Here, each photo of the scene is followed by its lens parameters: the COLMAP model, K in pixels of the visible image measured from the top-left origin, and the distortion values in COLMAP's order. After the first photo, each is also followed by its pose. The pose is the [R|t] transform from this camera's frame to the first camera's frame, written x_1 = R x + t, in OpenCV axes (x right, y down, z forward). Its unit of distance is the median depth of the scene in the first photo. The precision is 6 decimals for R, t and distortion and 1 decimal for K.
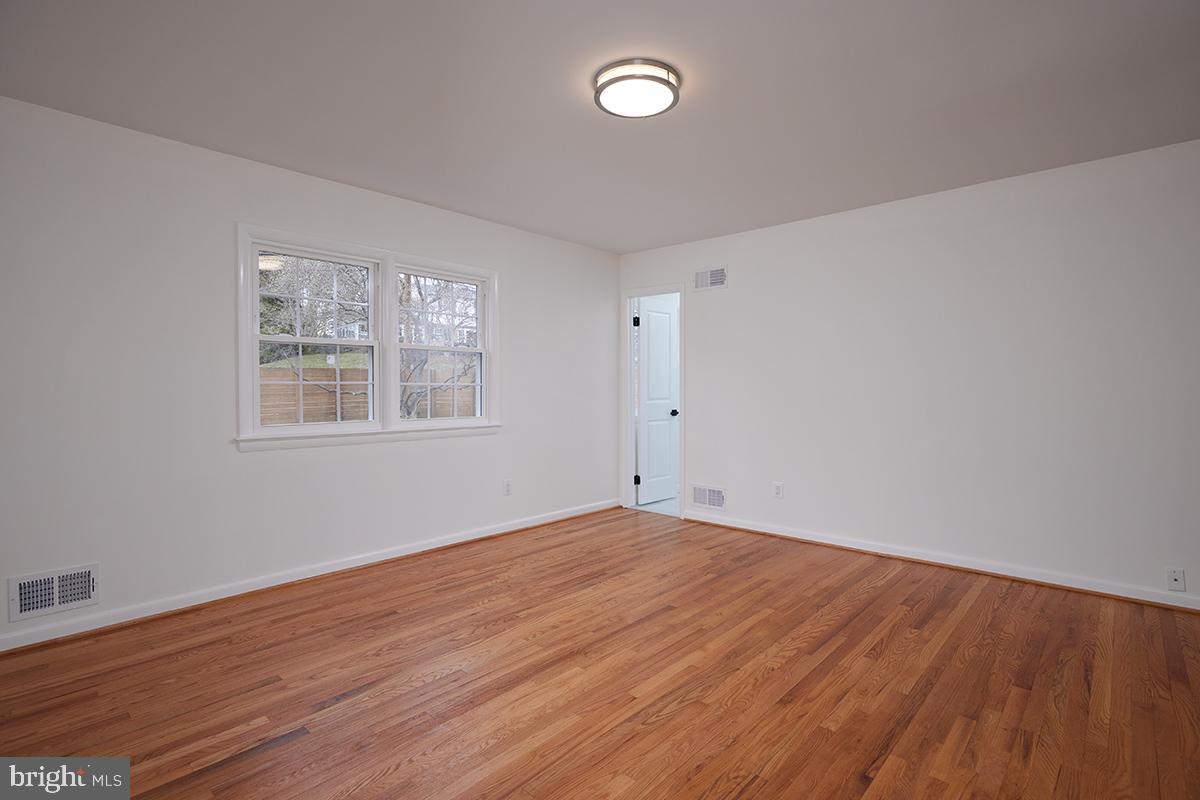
lens RADIAL K [[572.7, 0, 600.7], [0, 572.7, 394.8], [0, 0, 1]] dist [0.000462, 0.000020]
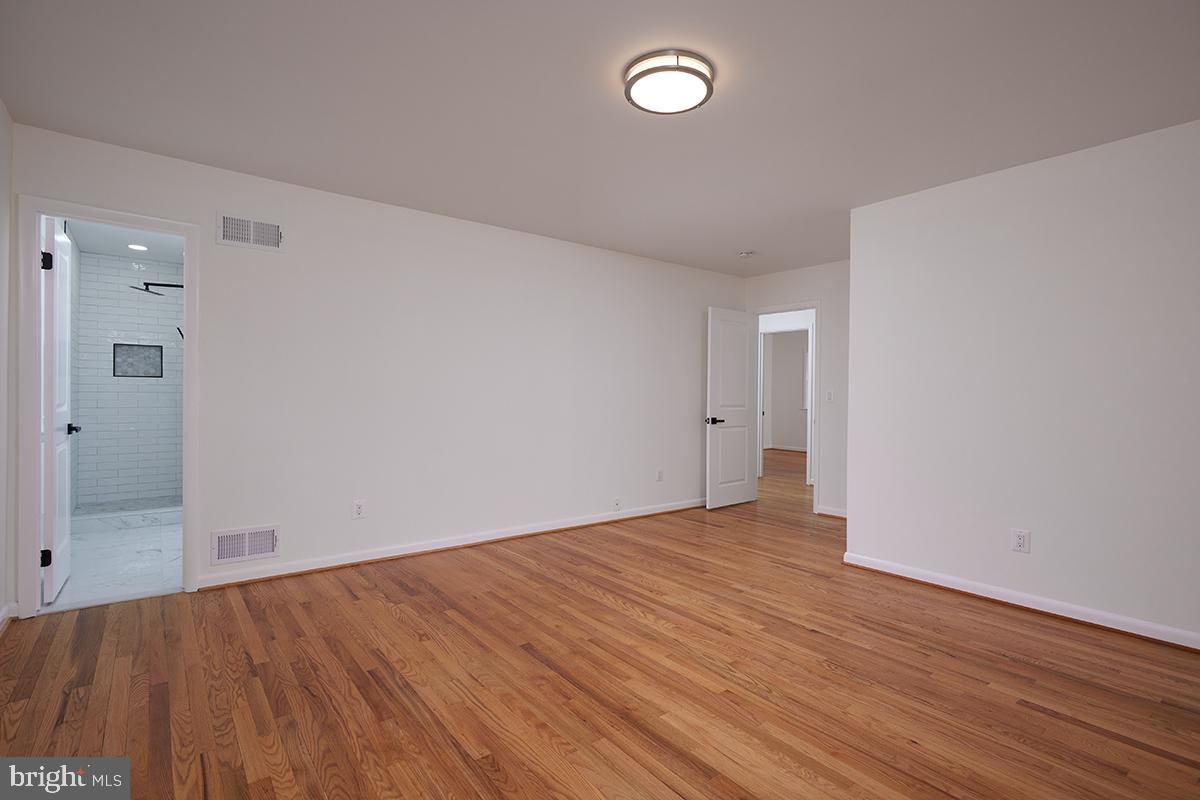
lens RADIAL K [[572.7, 0, 600.7], [0, 572.7, 394.8], [0, 0, 1]] dist [0.000462, 0.000020]
pose [[0.165277, 0.001622, 0.986246, -0.721128], [-0.001664, 0.999998, -0.001366, -0.010133], [-0.986246, -0.001416, 0.165280, 0.746007]]
